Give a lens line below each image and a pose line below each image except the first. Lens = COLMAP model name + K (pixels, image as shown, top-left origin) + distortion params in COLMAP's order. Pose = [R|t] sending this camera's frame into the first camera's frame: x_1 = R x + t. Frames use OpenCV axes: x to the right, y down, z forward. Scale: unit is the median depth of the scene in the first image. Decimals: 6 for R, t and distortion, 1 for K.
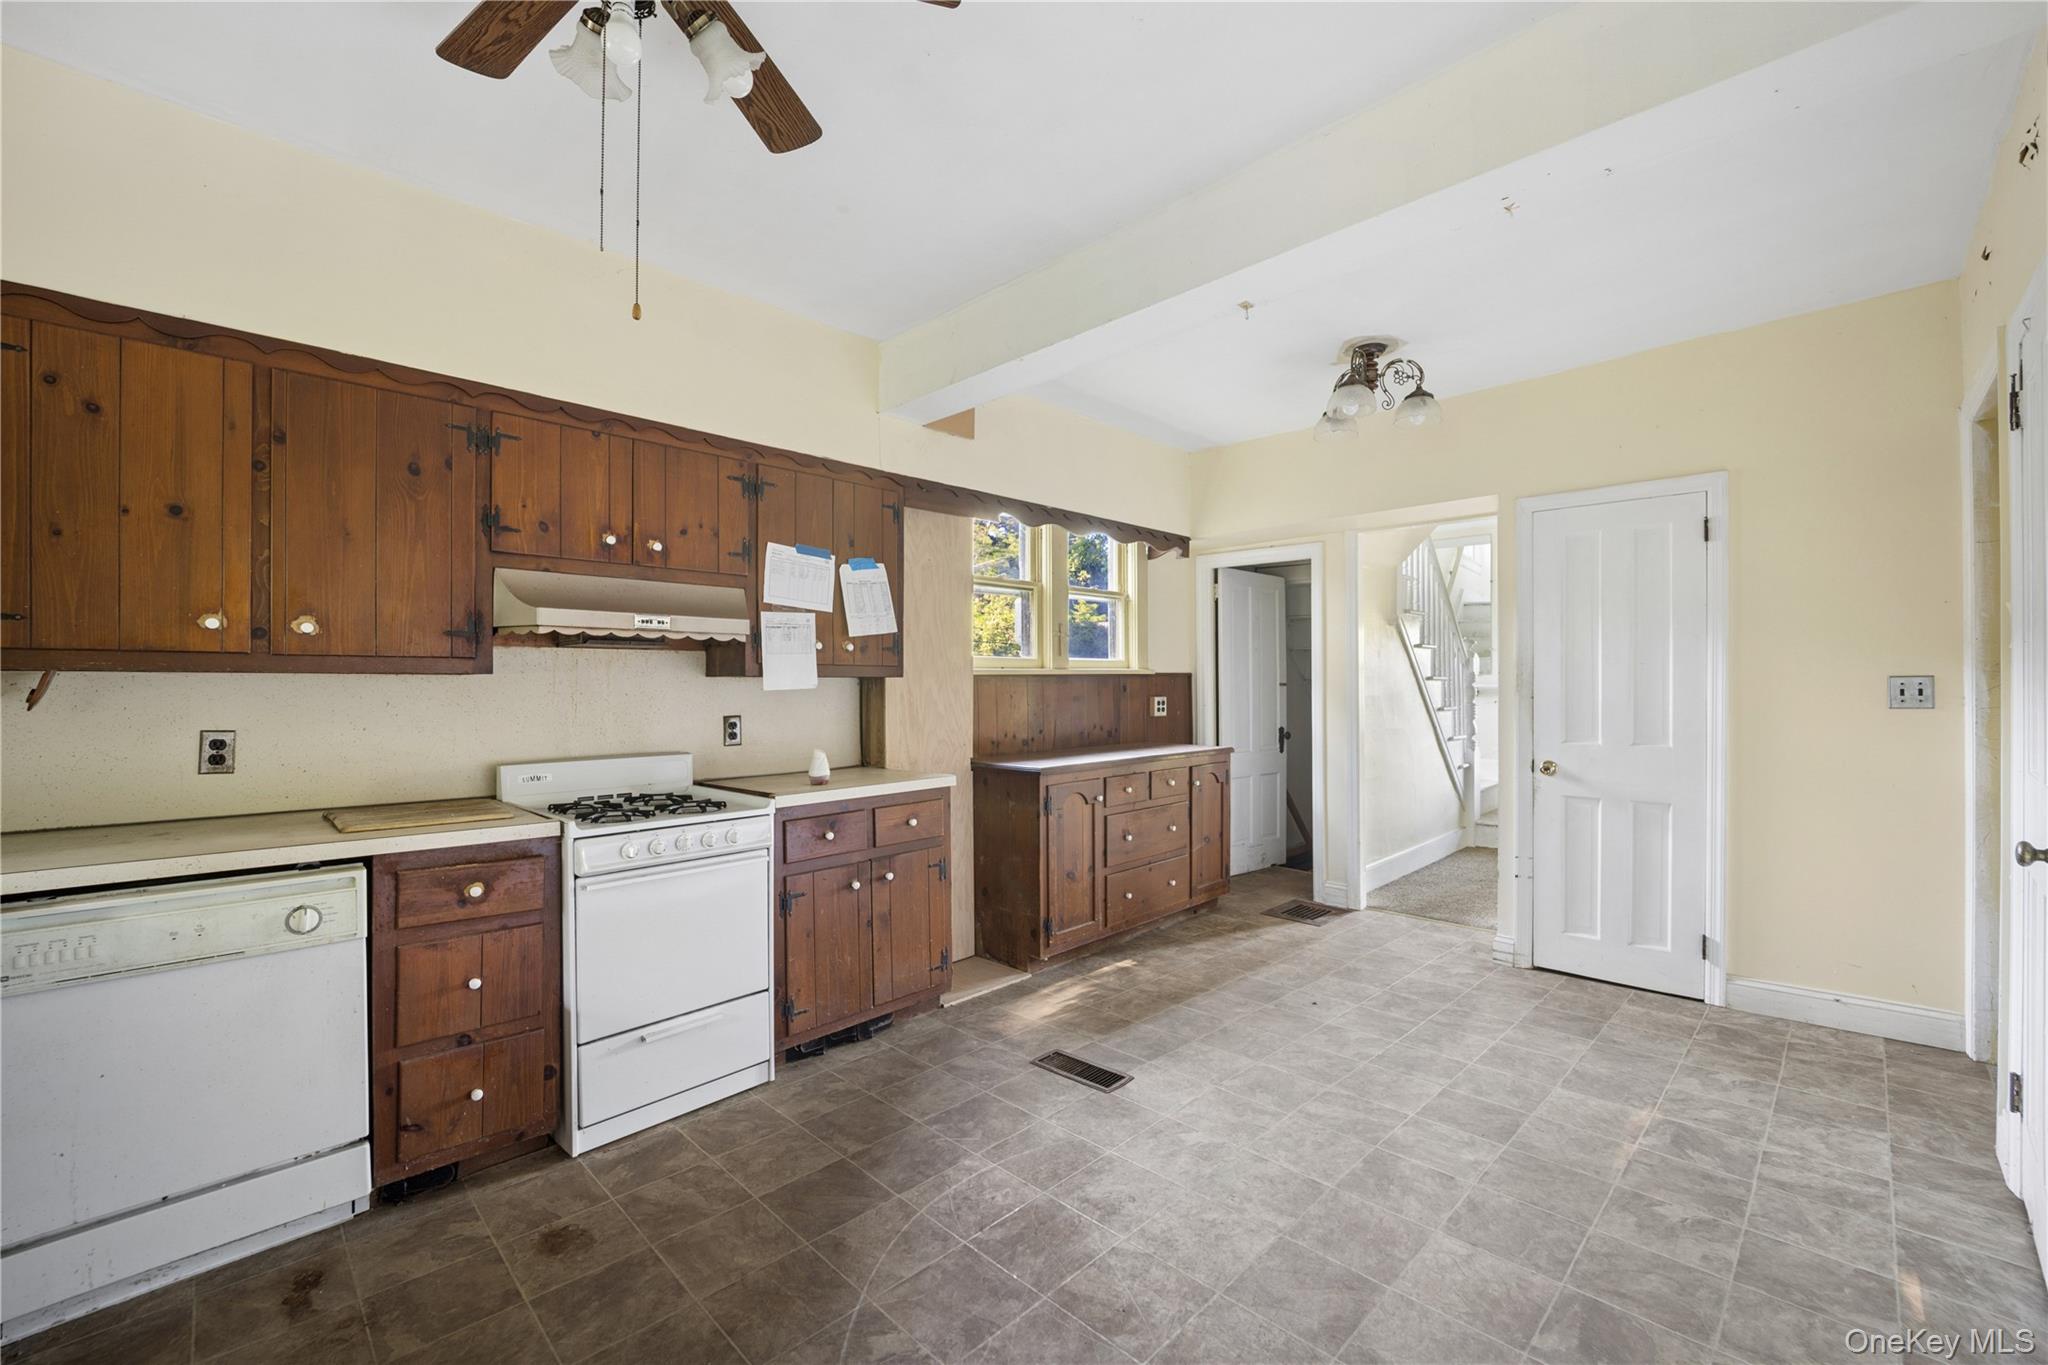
lens RADIAL K [[866.9, 0, 1023.7], [0, 866.9, 684.7], [0, 0, 1]] dist [-0.023419, -0.000219]
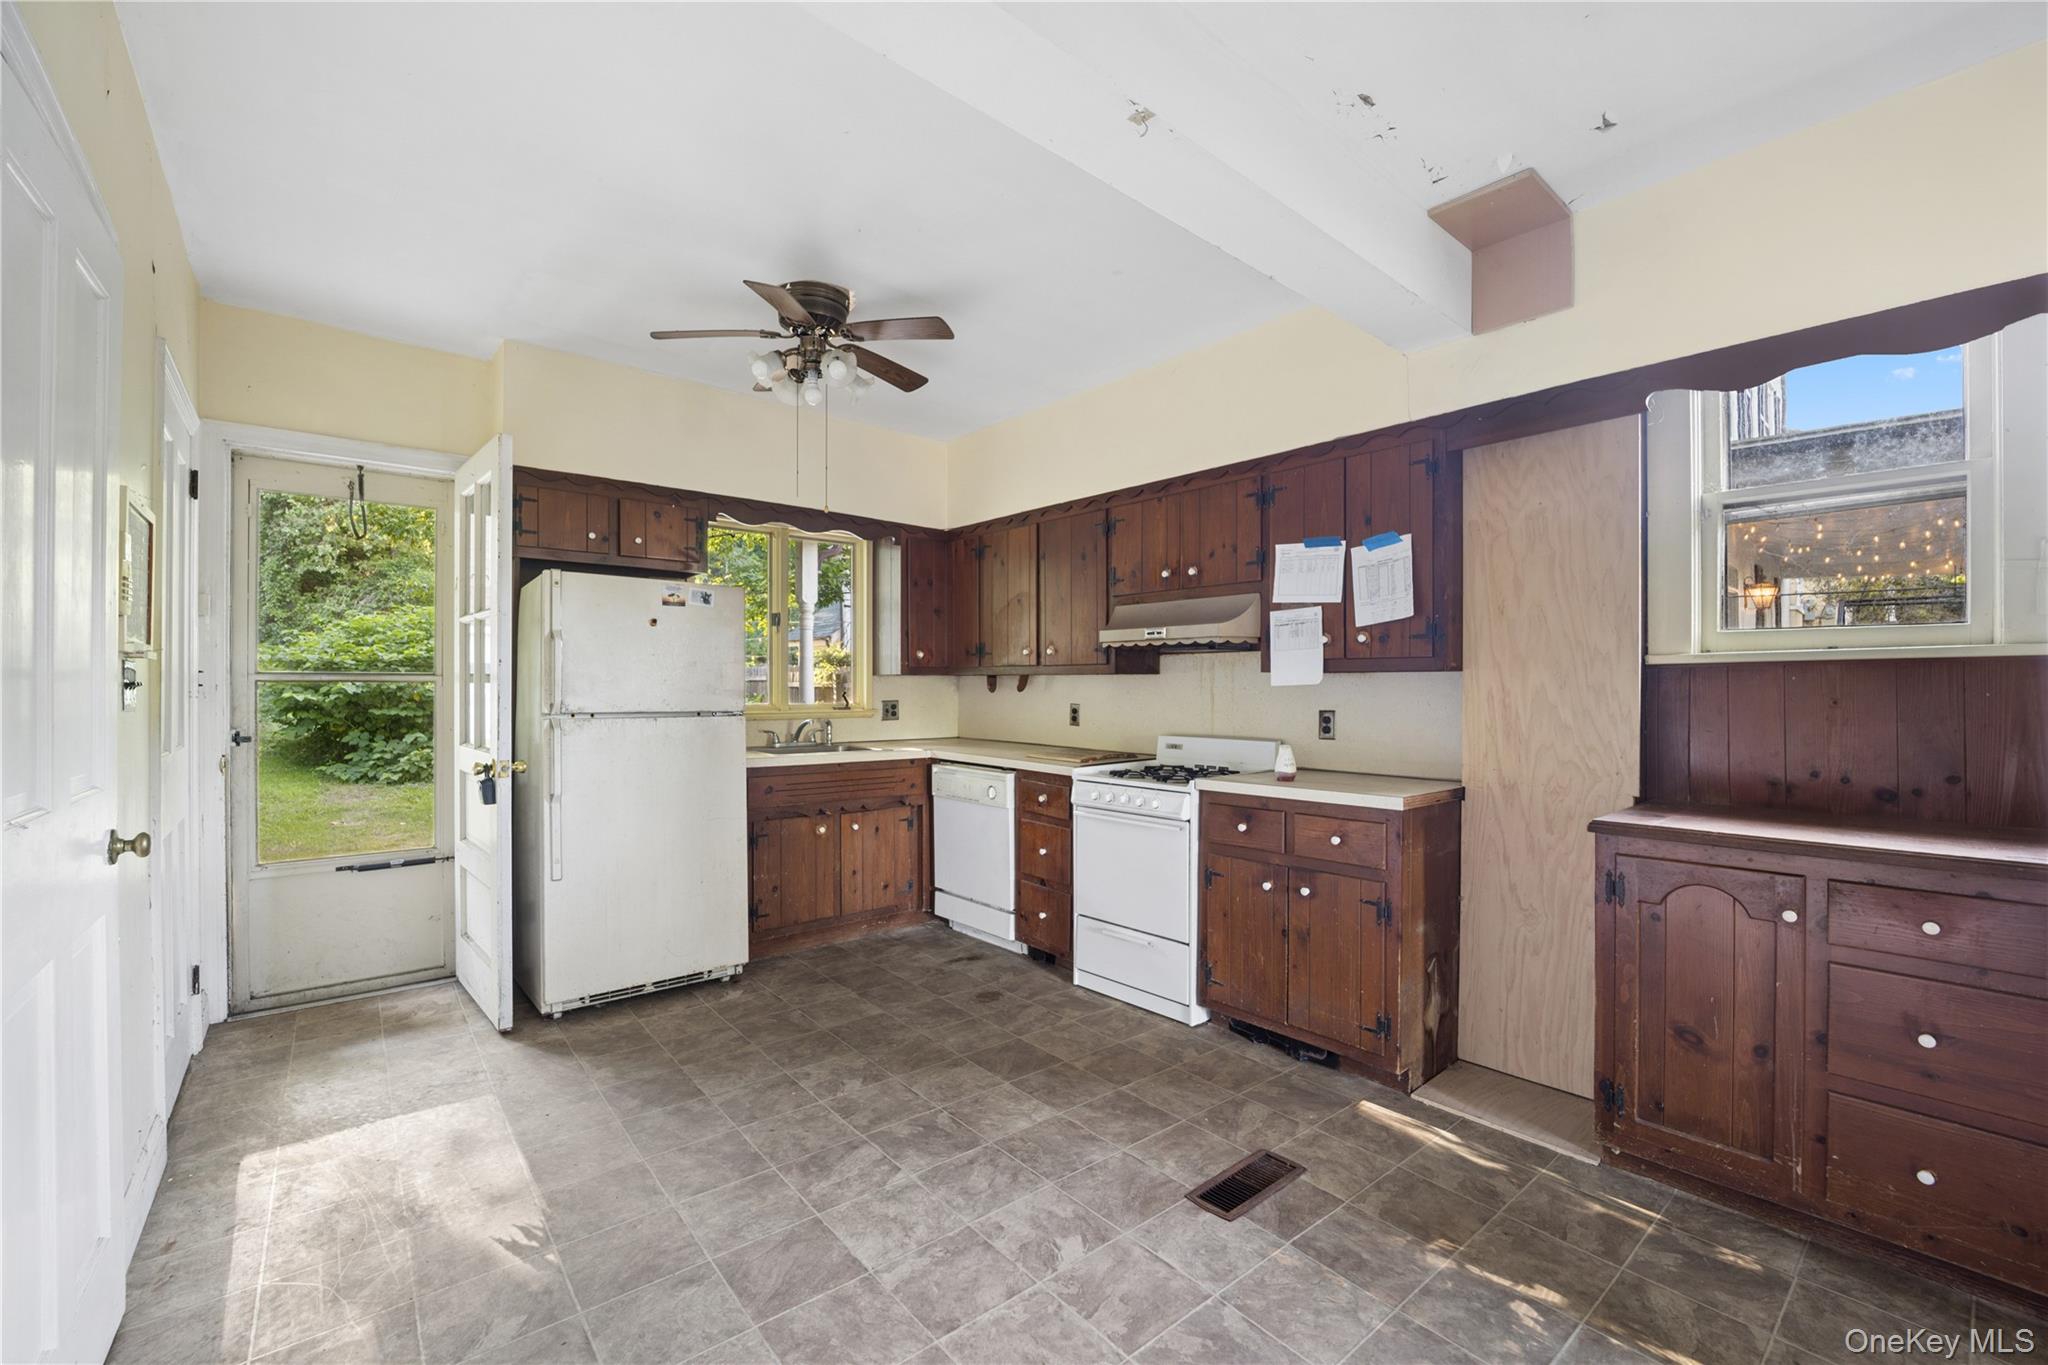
lens RADIAL K [[838.8, 0, 1023.5], [0, 838.8, 681.4], [0, 0, 1]] dist [-0.026603, -0.001521]
pose [[-0.106504, -0.000096, -0.994312, 0.835292], [0.000657, 1.000000, -0.000167, 0.001199], [0.994312, -0.000671, -0.106504, 0.896768]]
